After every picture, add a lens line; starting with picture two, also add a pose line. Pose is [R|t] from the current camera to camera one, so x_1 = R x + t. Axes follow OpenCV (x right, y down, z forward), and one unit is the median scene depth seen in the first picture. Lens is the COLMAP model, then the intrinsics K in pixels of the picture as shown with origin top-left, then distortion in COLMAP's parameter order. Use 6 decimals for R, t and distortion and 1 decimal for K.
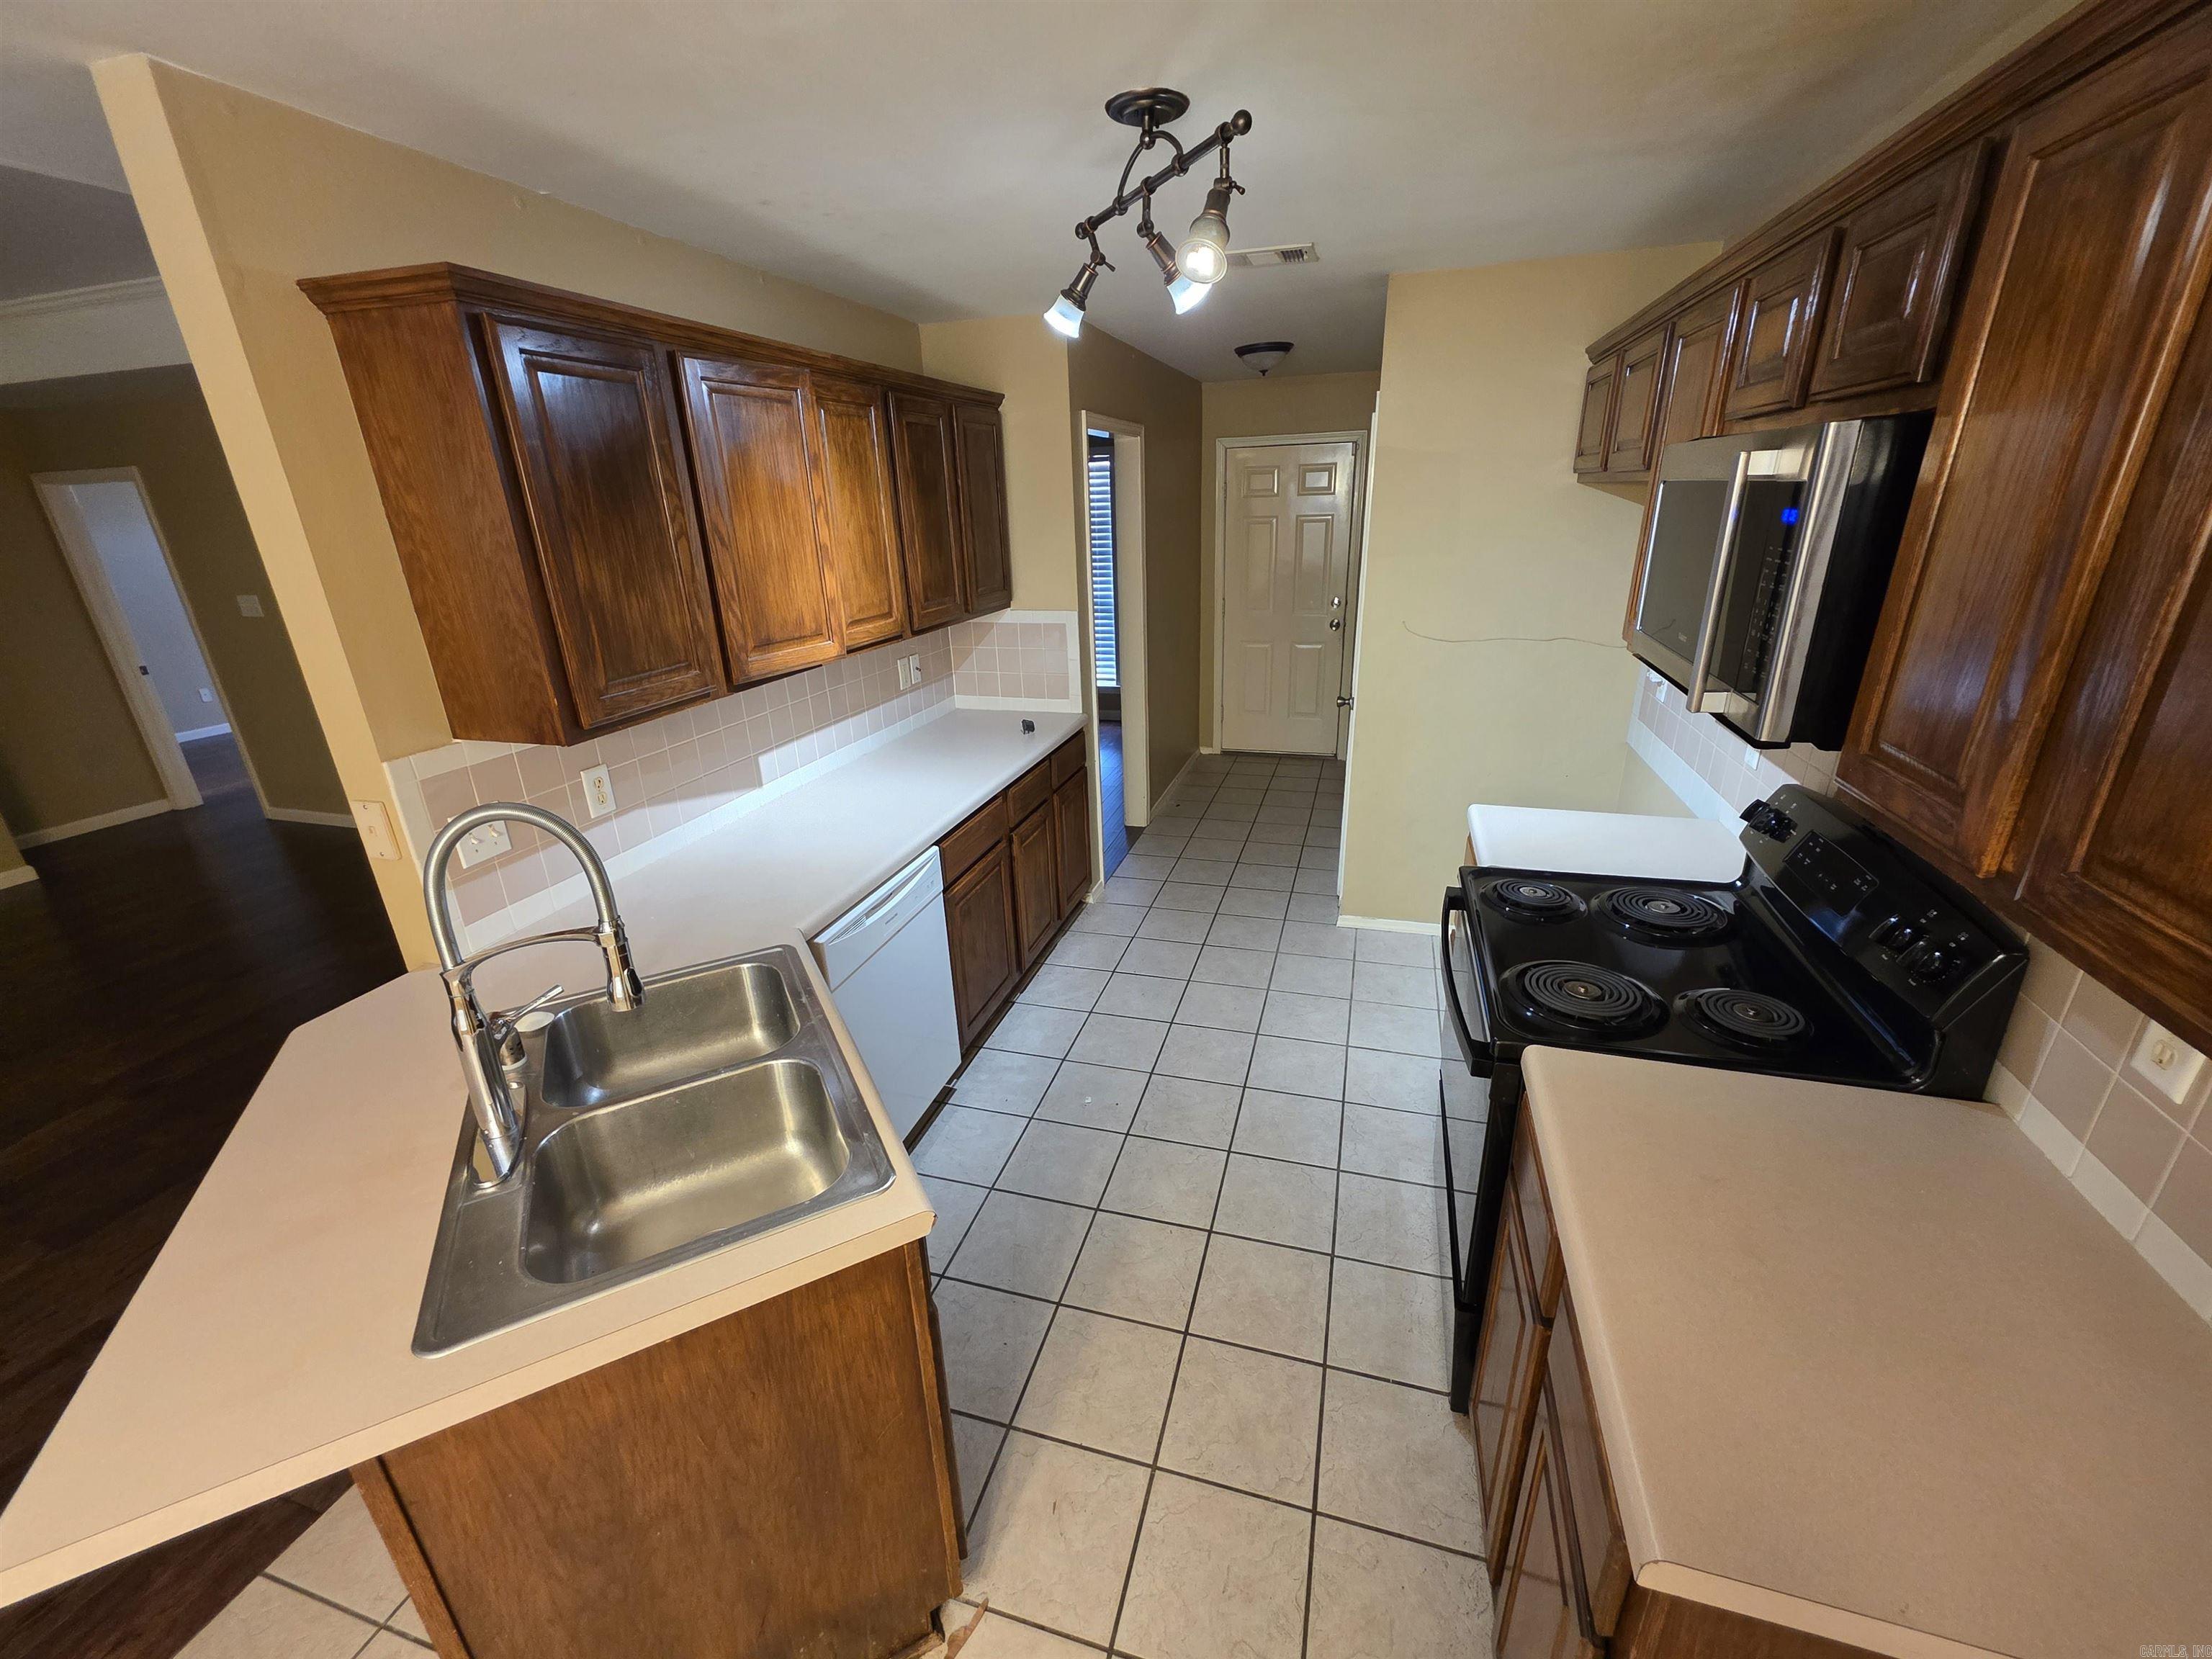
lens RADIAL K [[886.4, 0, 1105.6], [0, 886.4, 833.2], [0, 0, 1]] dist [0.001205, 0.000028]
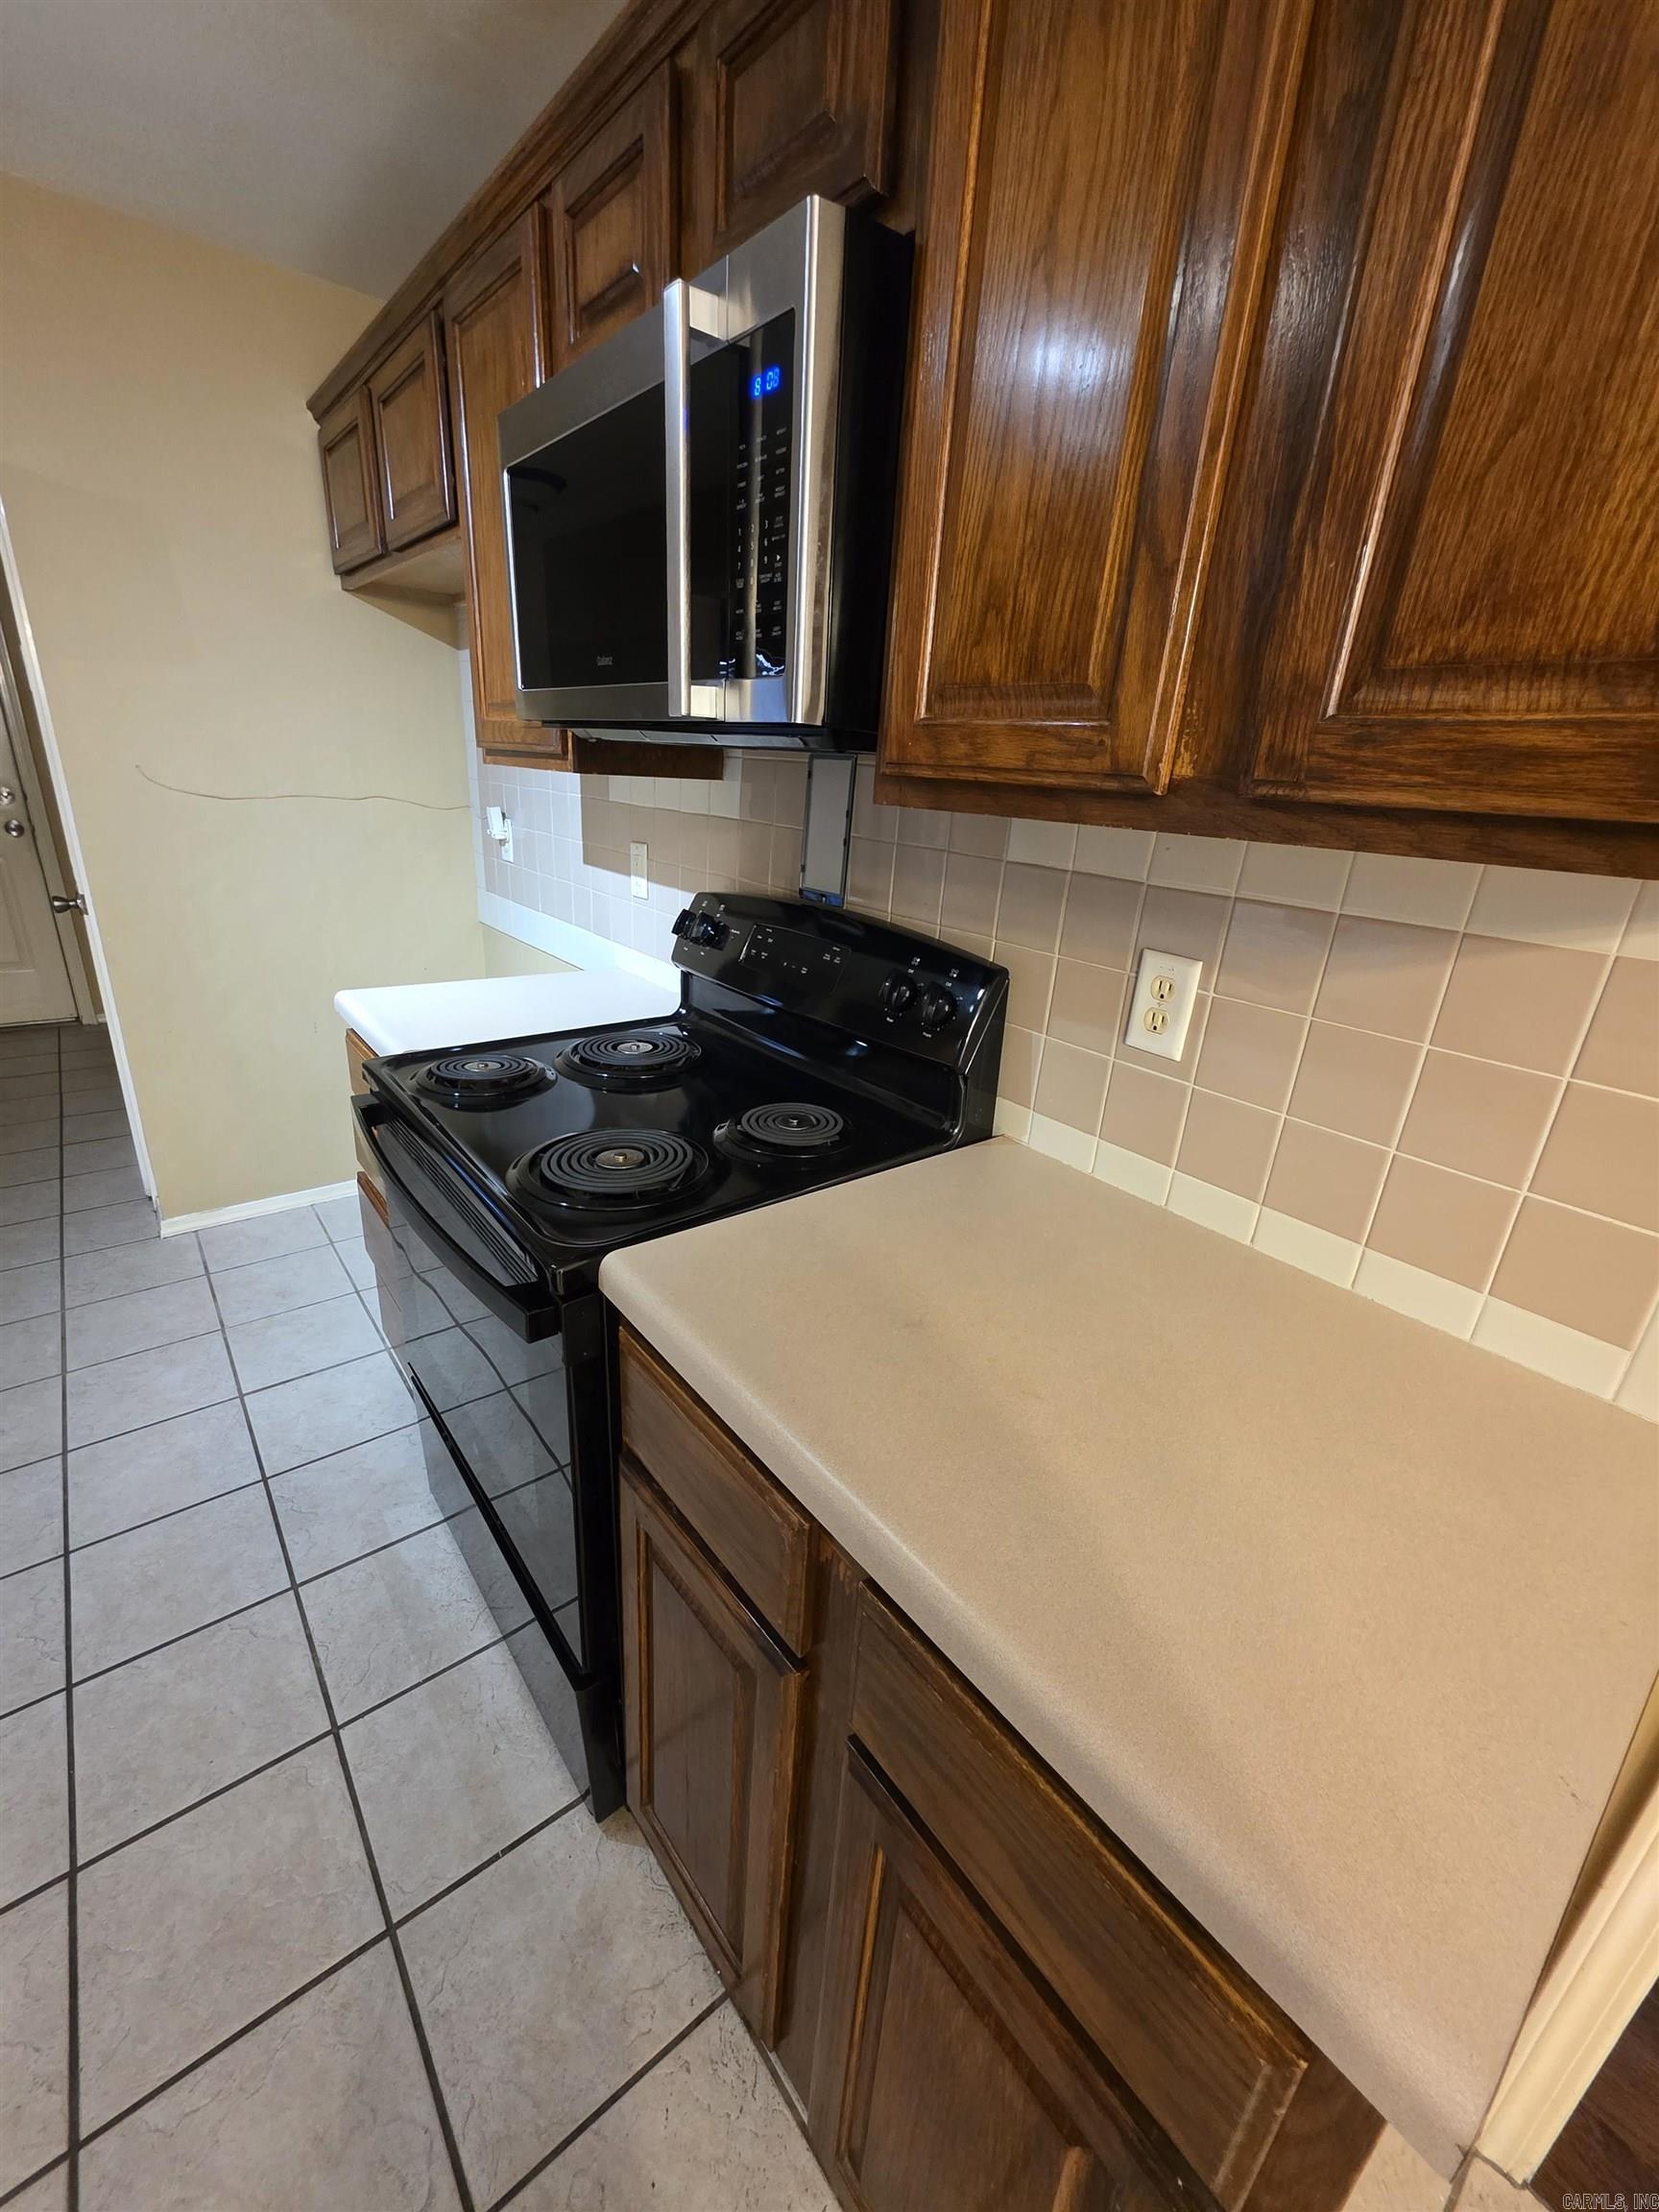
lens RADIAL K [[886.1, 0, 829.5], [0, 886.1, 1106.0], [0, 0, 1]] dist [0.001160, -0.001012]
pose [[0.563266, -0.230183, 0.793566, 0.057036], [0.219691, 0.967564, 0.124718, 0.056568], [-0.796534, 0.104090, 0.595566, 0.295842]]
